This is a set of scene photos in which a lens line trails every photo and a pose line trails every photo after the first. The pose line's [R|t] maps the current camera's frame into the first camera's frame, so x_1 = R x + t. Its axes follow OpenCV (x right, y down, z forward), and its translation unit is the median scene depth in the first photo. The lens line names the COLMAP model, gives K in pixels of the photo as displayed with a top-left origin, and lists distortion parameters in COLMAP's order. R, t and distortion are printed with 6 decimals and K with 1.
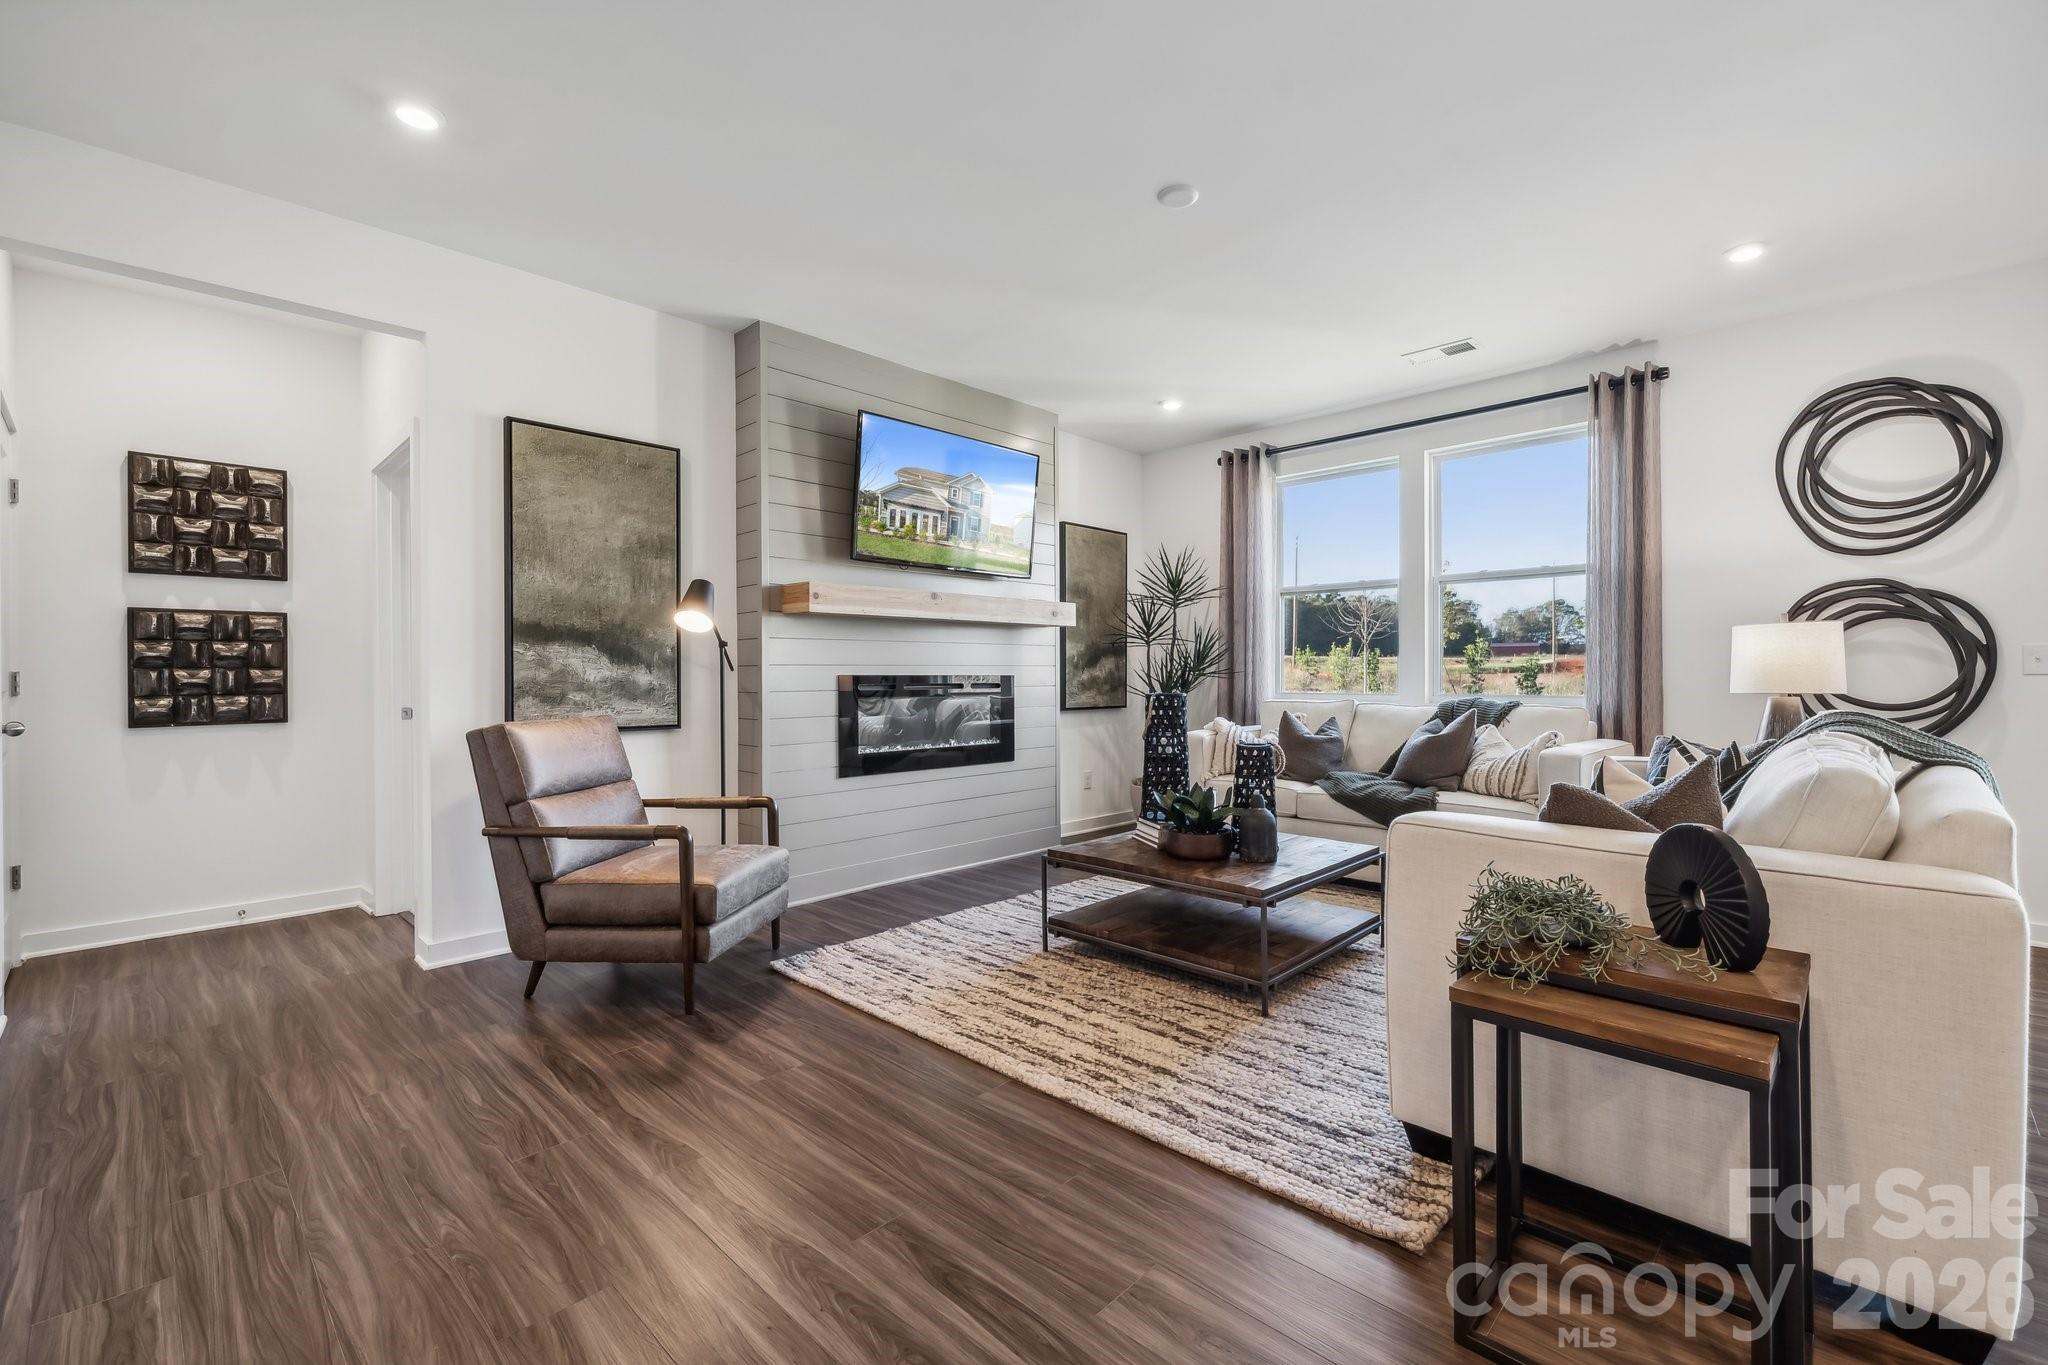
lens RADIAL K [[872.2, 0, 1034.5], [0, 872.2, 680.3], [0, 0, 1]] dist [0.000652, 0.000001]
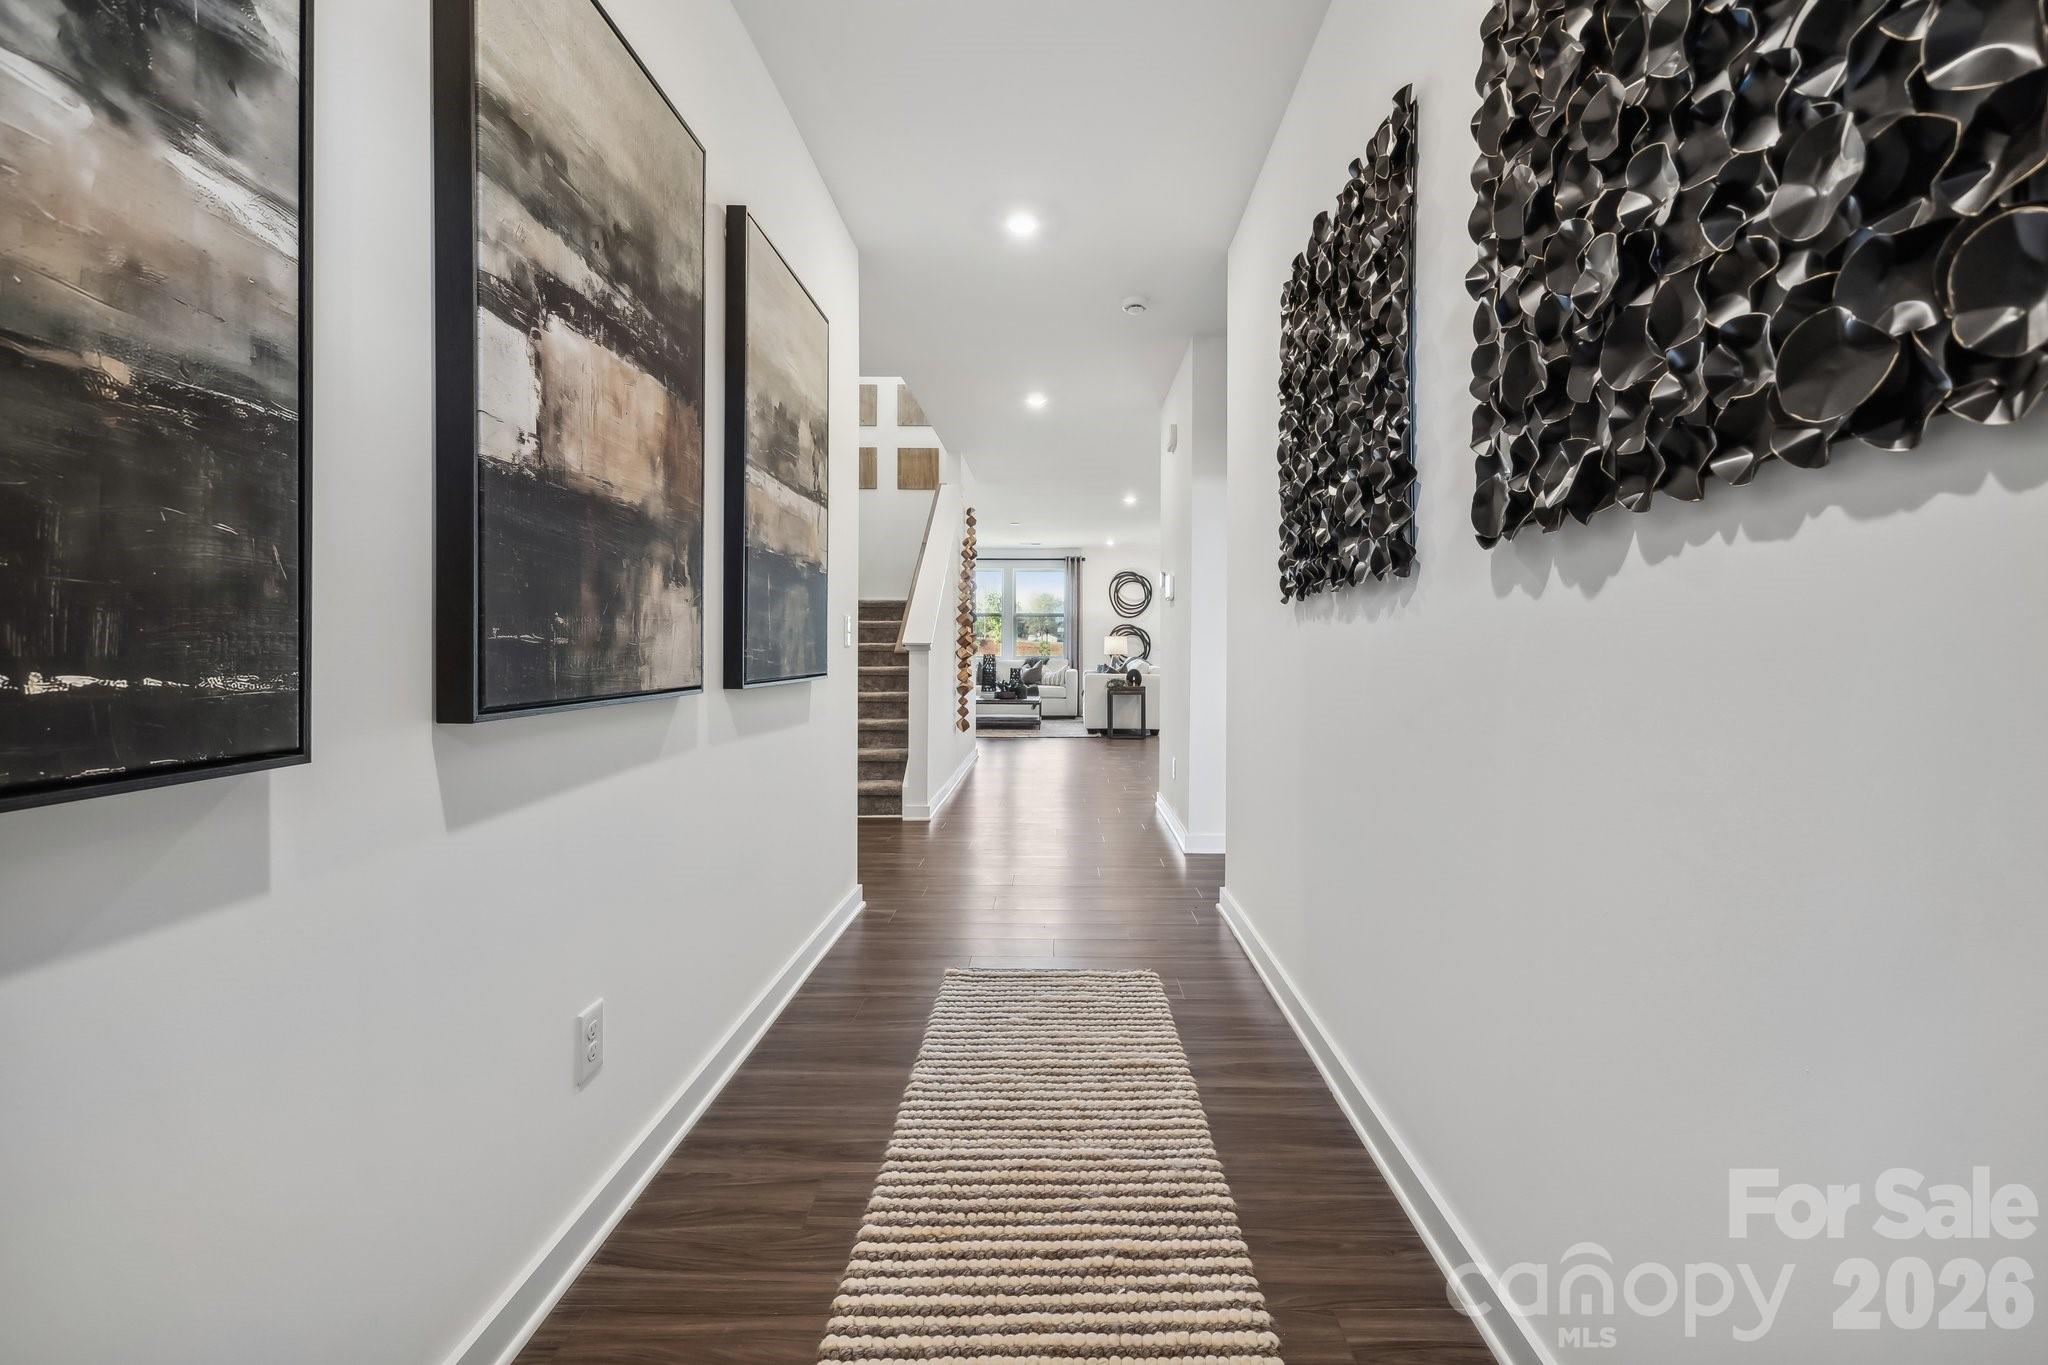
lens RADIAL K [[872.2, 0, 1037.4], [0, 872.2, 673.2], [0, 0, 1]] dist [0.000652, 0.000001]
pose [[0.742005, -0.010608, 0.670310, -1.898907], [-0.003999, 0.999787, 0.020249, 0.020145], [-0.670382, -0.017705, 0.741805, -1.566831]]
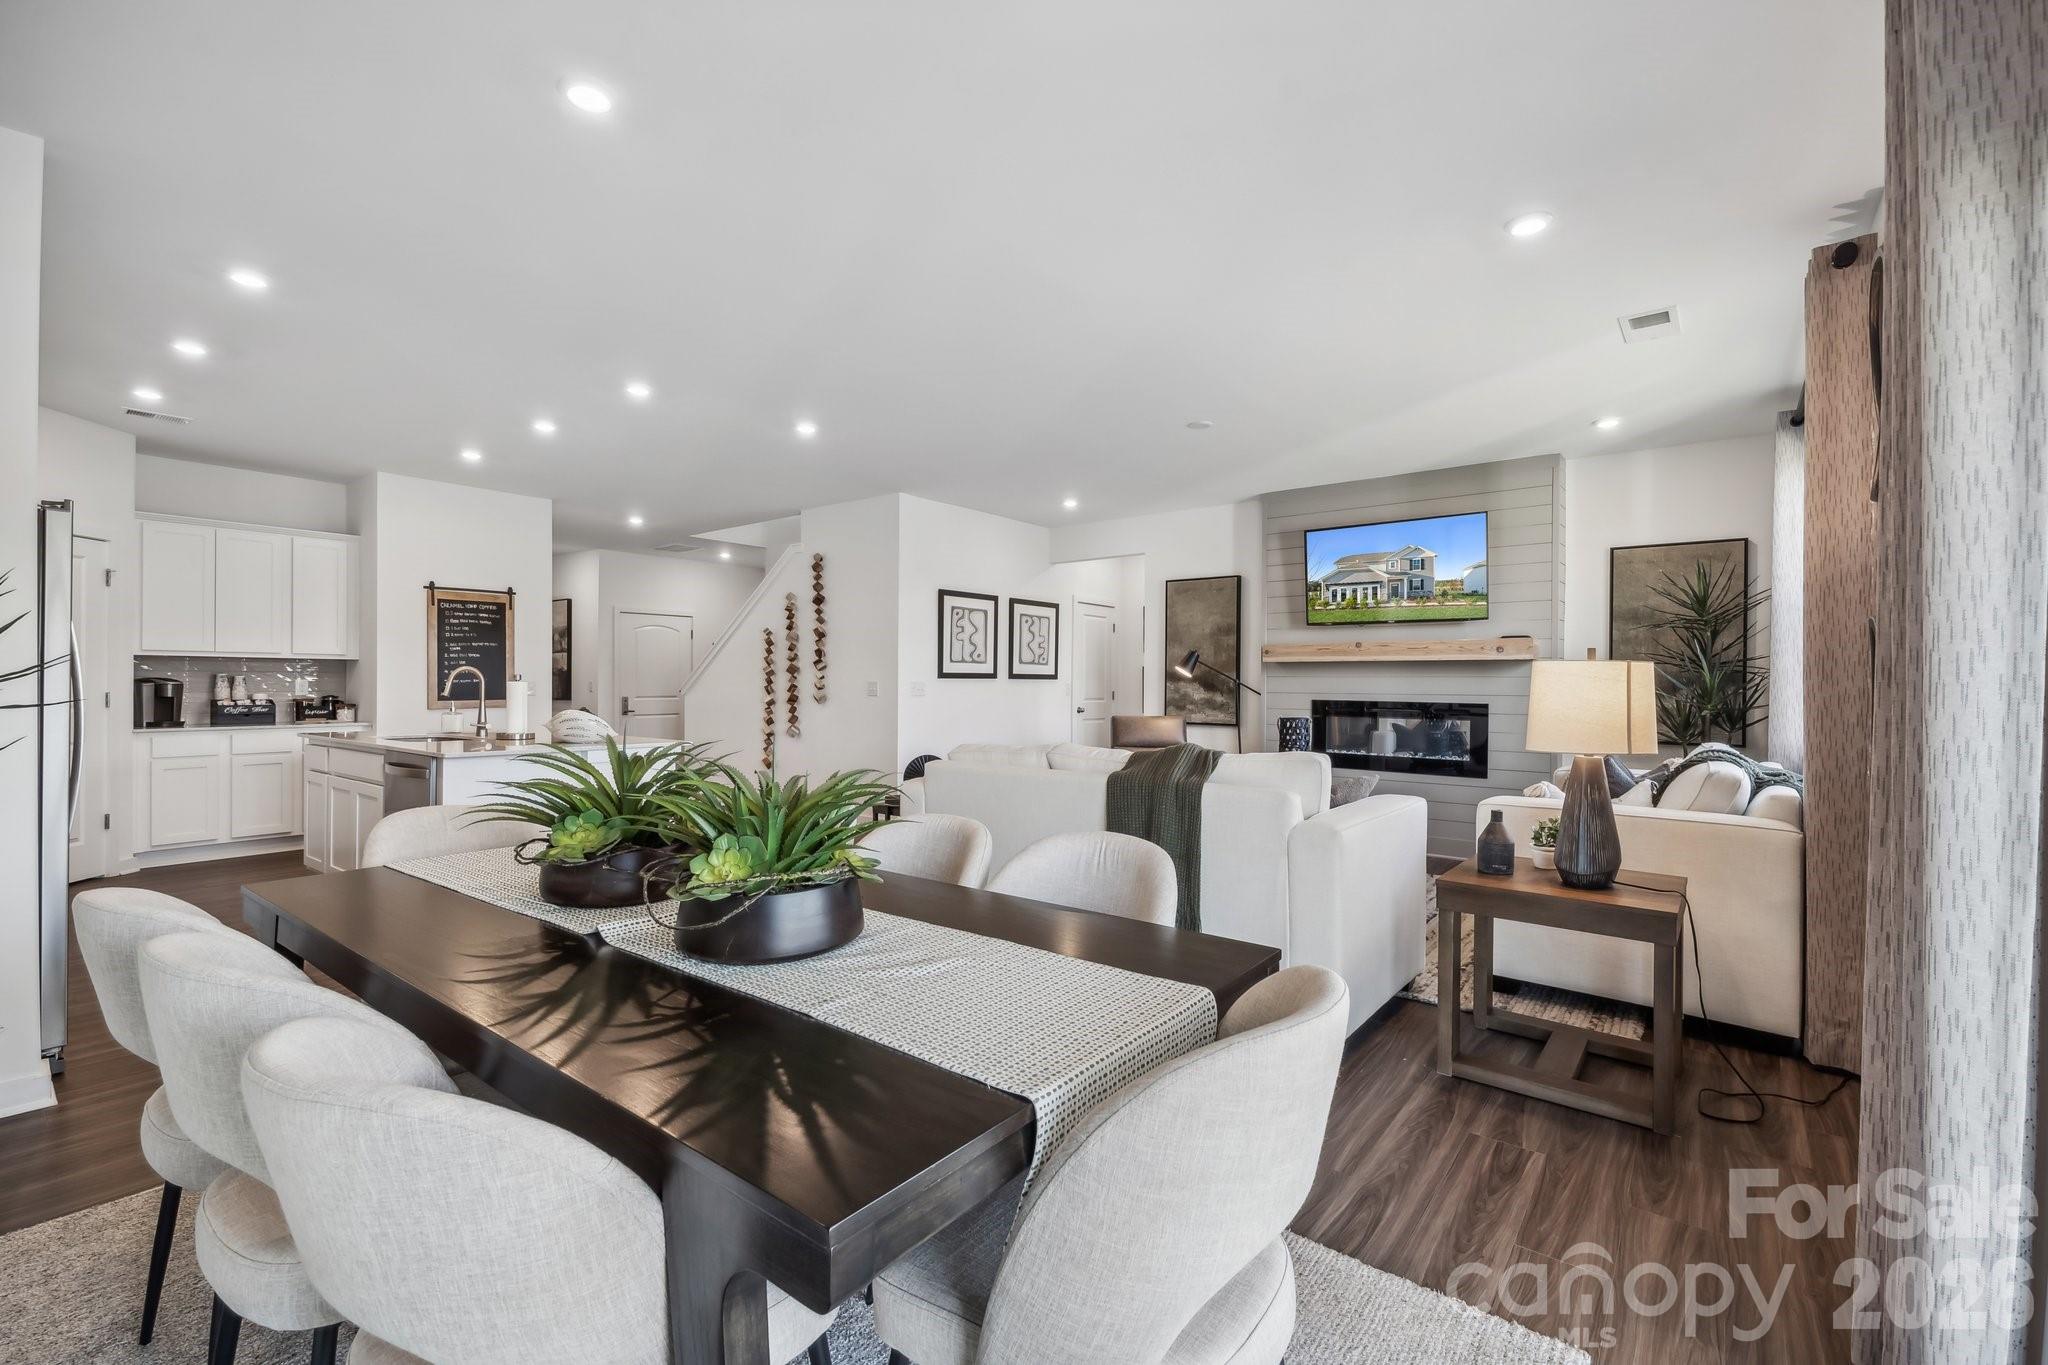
lens RADIAL K [[872.2, 0, 1038.8], [0, 872.2, 678.1], [0, 0, 1]] dist [0.000652, 0.000001]
pose [[0.126738, 0.001664, -0.991935, 1.485904], [-0.013591, 0.999908, -0.000059, -0.044360], [0.991843, 0.013488, 0.126748, 0.369247]]
